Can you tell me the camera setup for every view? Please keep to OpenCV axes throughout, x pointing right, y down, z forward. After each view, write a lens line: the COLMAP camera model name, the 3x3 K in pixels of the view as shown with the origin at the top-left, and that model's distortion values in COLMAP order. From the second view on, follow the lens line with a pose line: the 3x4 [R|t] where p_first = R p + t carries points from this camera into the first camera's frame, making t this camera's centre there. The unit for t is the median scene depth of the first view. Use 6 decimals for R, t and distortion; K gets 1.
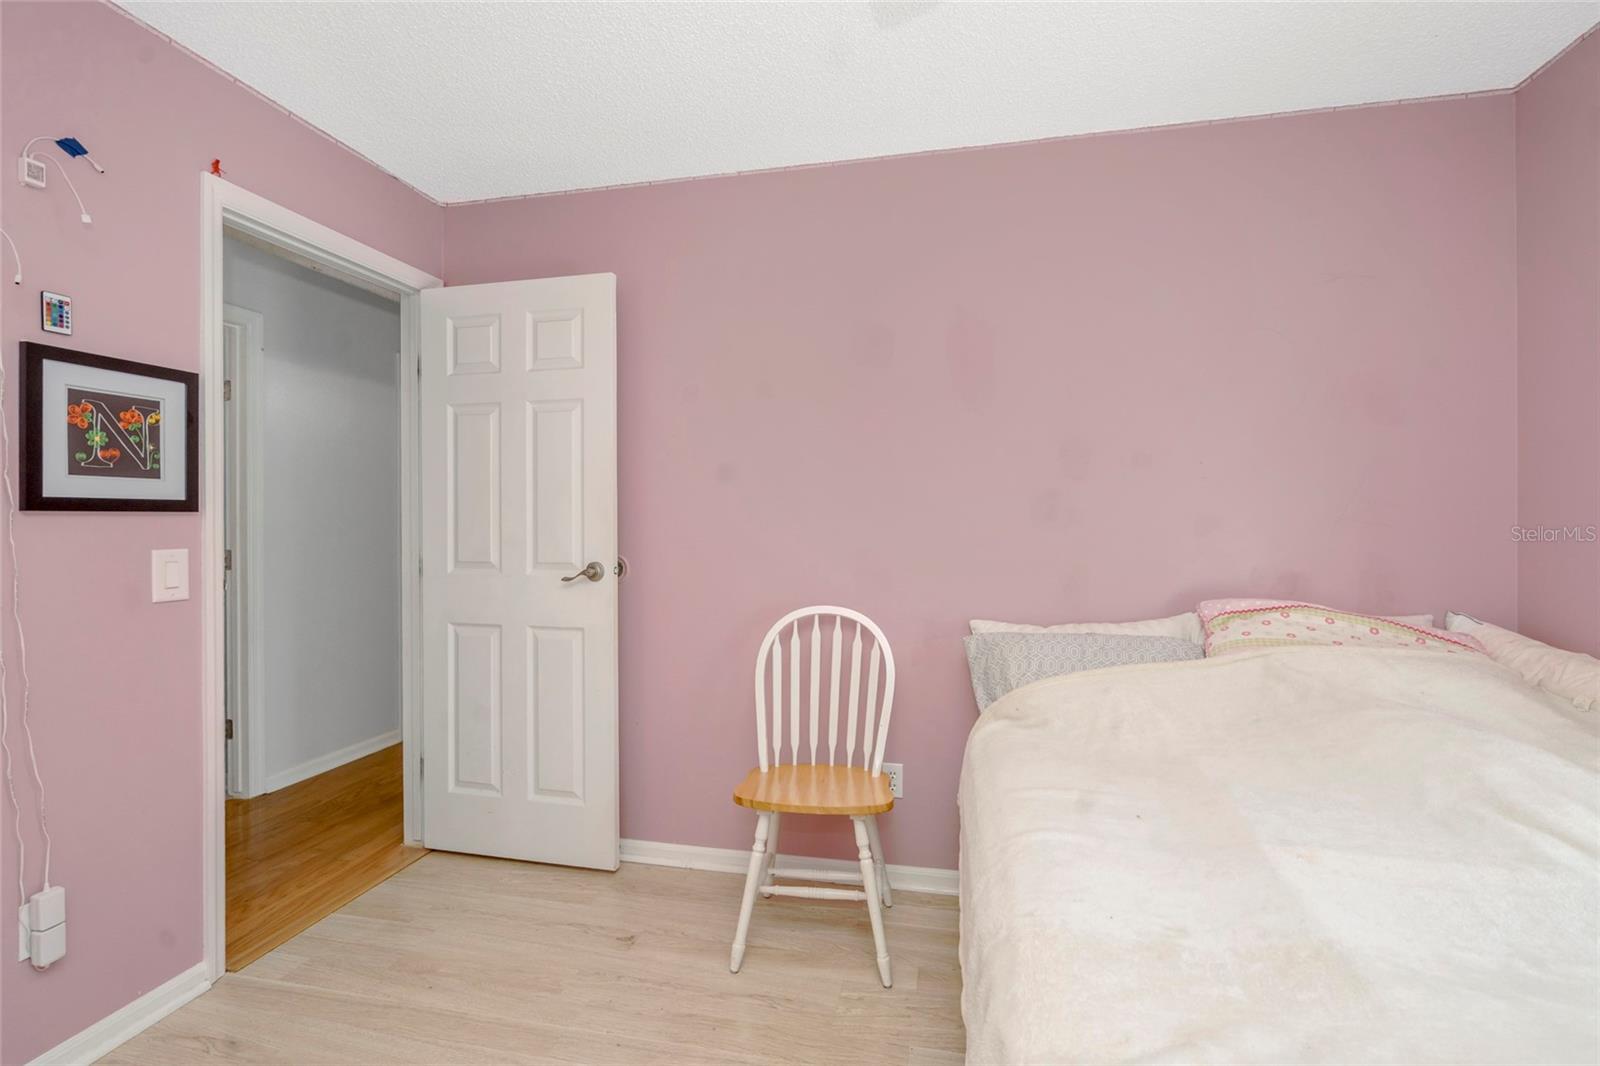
lens RADIAL K [[731.4, 0, 804.4], [0, 731.4, 527.5], [0, 0, 1]] dist [0.000184, -0.000395]
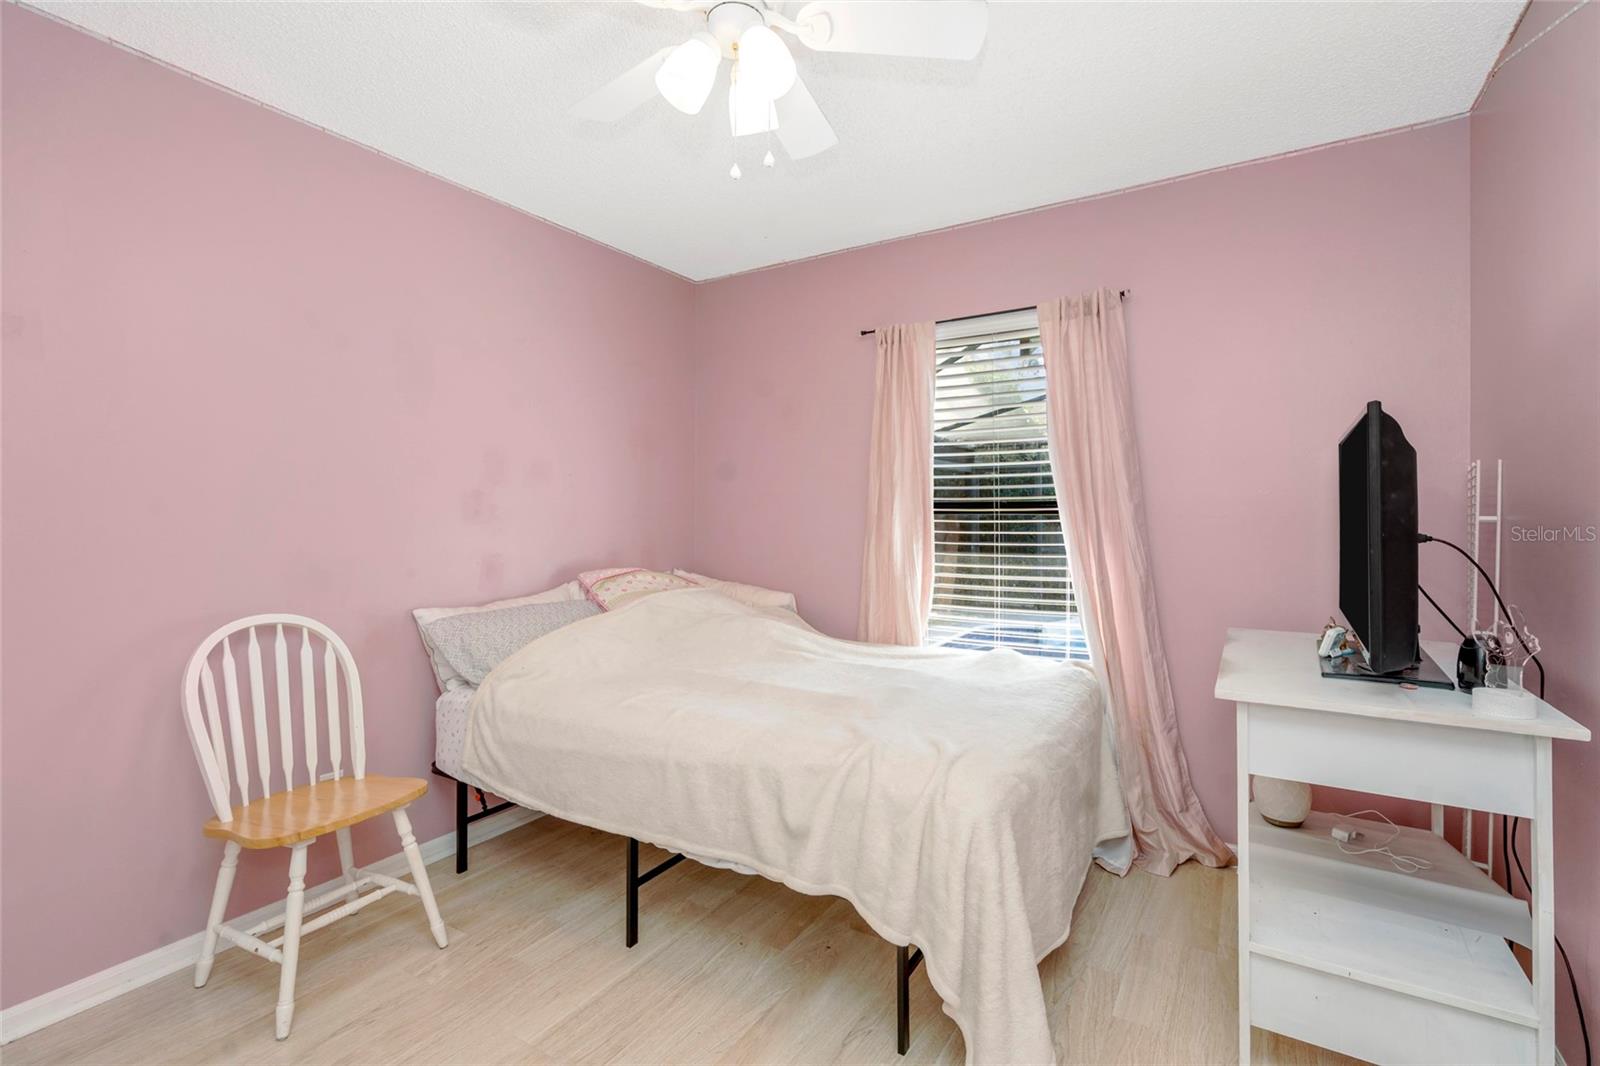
lens RADIAL K [[731.4, 0, 804.4], [0, 731.4, 527.5], [0, 0, 1]] dist [0.000184, -0.000395]
pose [[0.341506, -0.013378, 0.939784, -0.631107], [0.010777, 0.999889, 0.010318, 0.002485], [-0.939818, 0.006604, 0.341612, 0.112819]]
